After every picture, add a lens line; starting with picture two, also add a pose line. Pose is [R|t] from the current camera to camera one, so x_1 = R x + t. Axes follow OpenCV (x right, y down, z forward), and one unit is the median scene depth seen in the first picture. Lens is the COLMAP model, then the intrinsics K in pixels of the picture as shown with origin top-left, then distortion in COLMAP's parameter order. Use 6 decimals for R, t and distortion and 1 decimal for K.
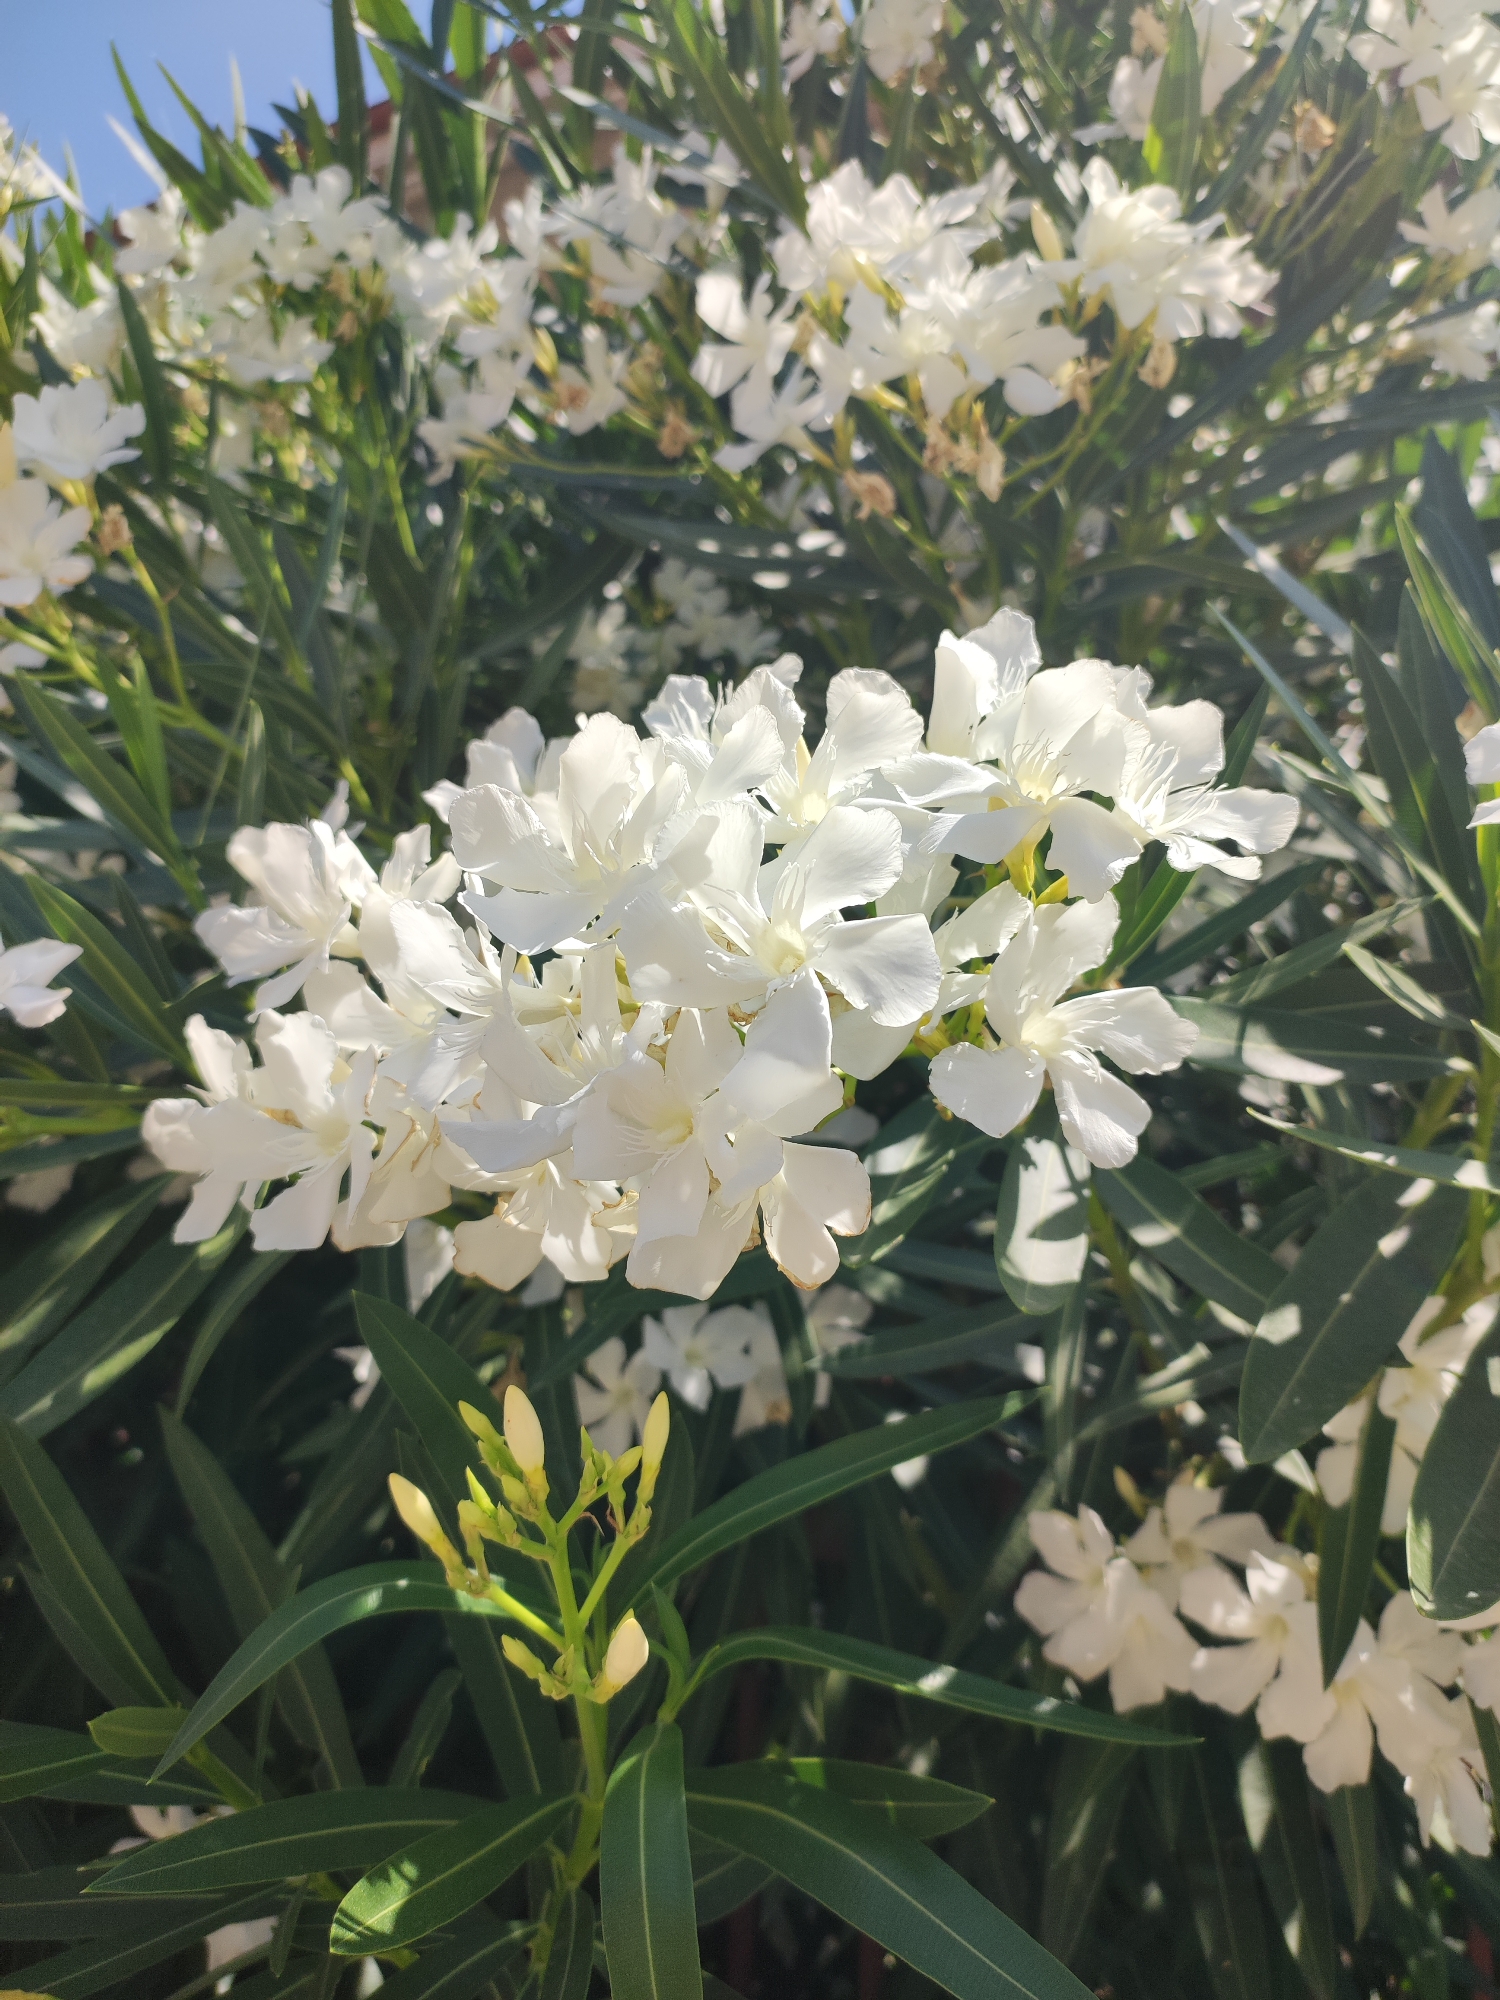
lens RADIAL K [[1442.0, 0, 750.0], [0, 1442.0, 1000.0], [0, 0, 1]] dist [0.028234, -0.000014]
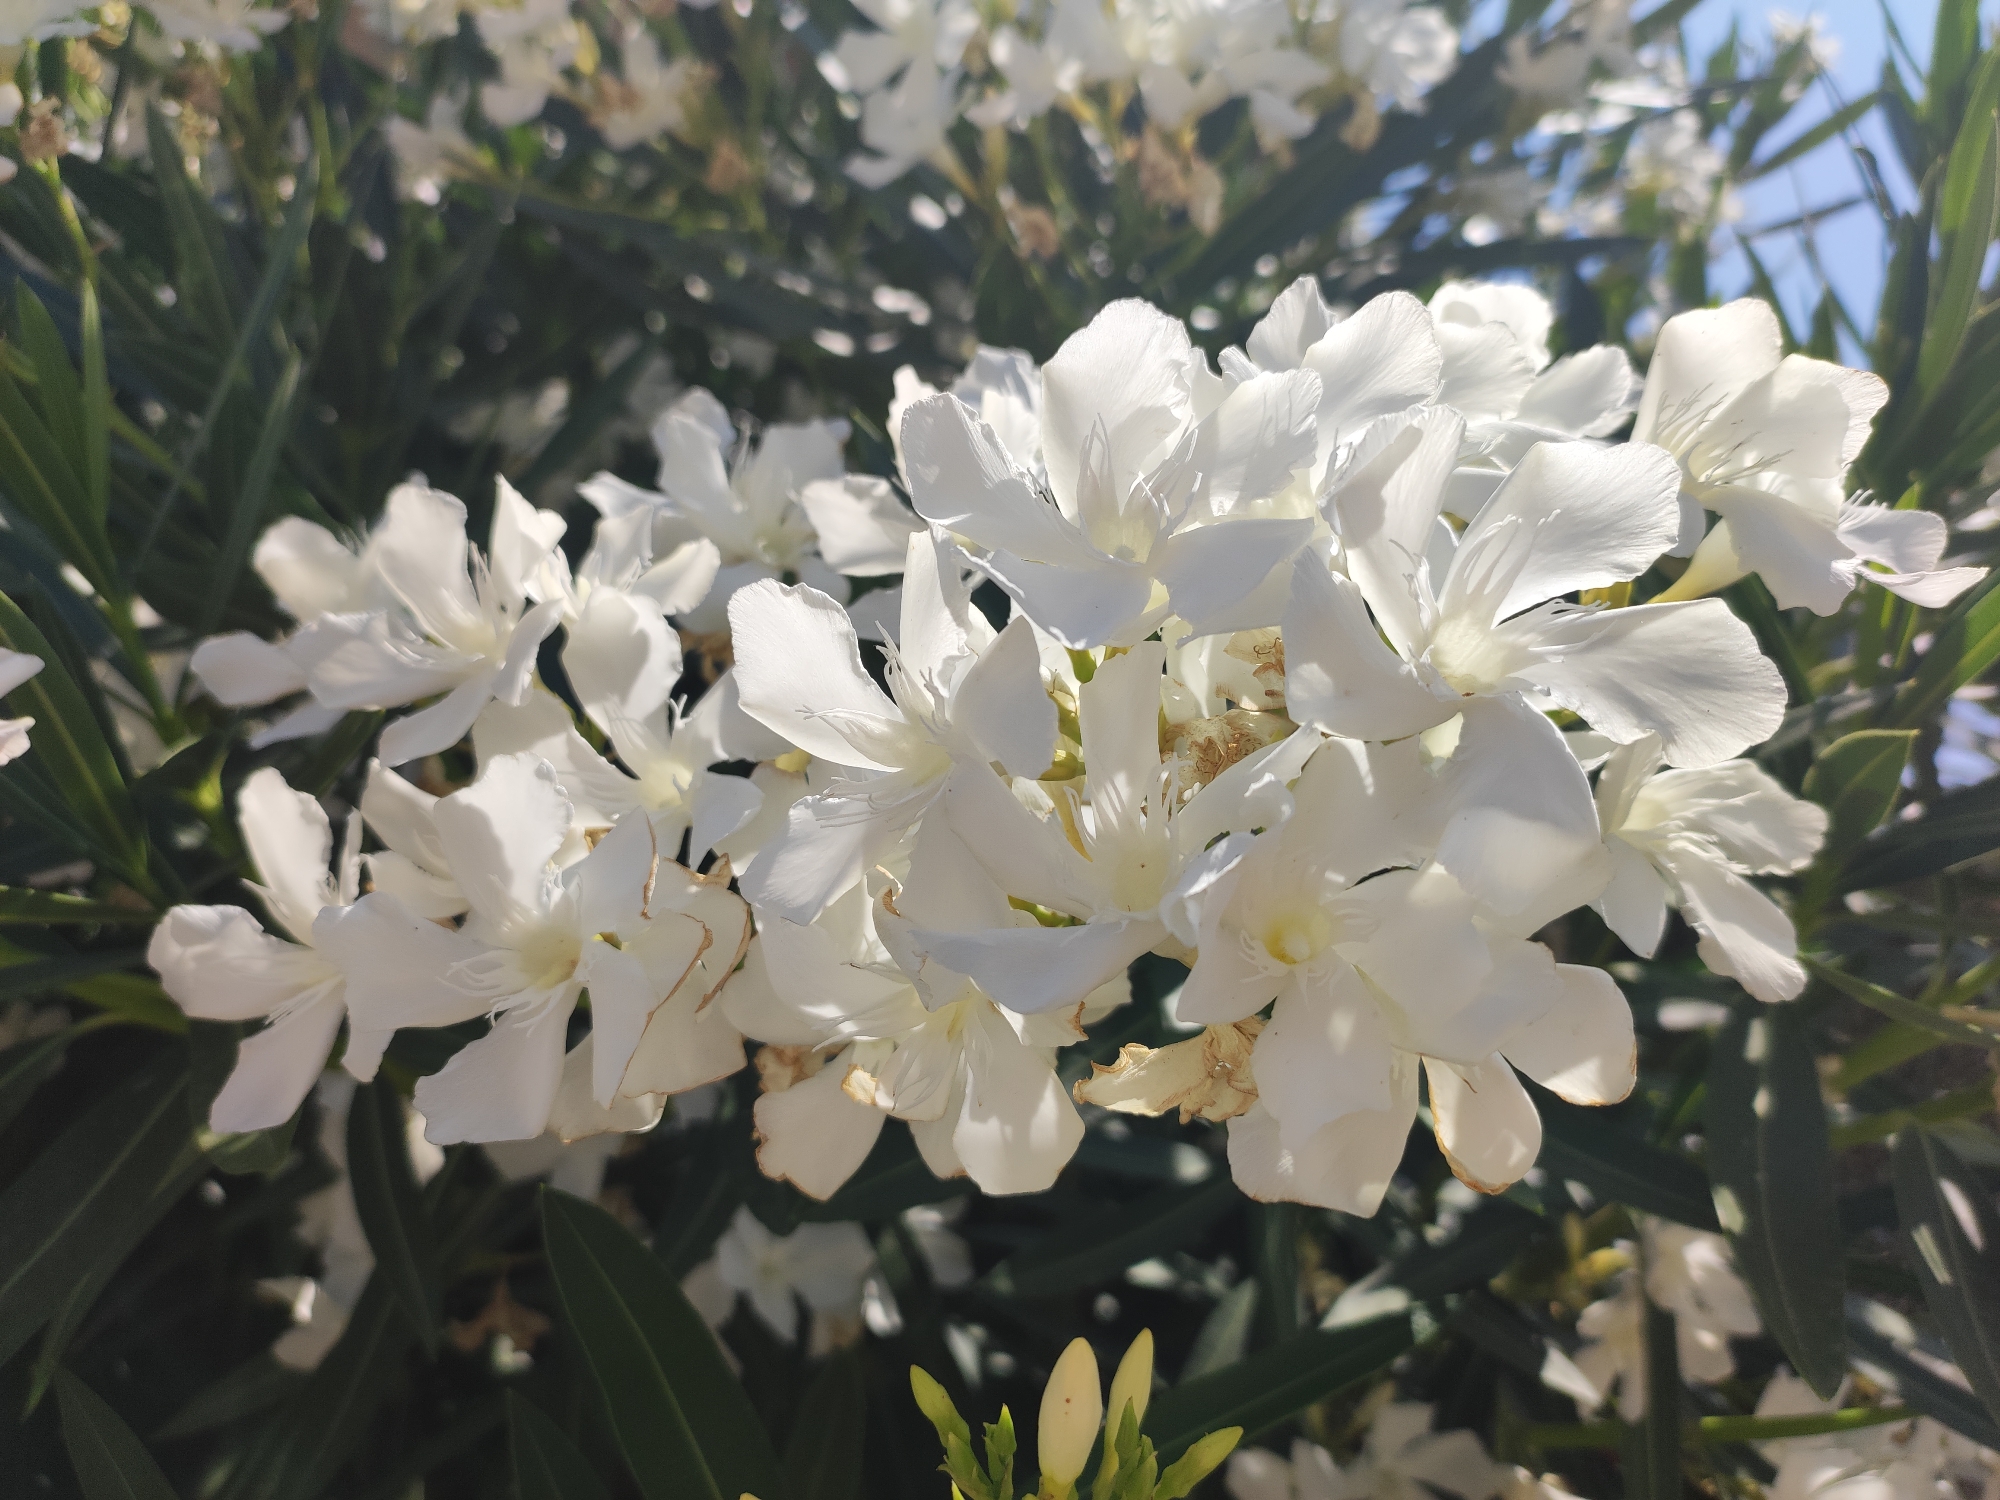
lens RADIAL K [[1491.7, 0, 999.1], [0, 1491.7, 707.9], [0, 0, 1]] dist [0.003808, -0.000772]
pose [[0.964801, 0.050576, 0.258071, -0.250684], [-0.024337, 0.994292, -0.103876, 0.045494], [-0.261852, 0.093939, 0.960525, 0.295999]]
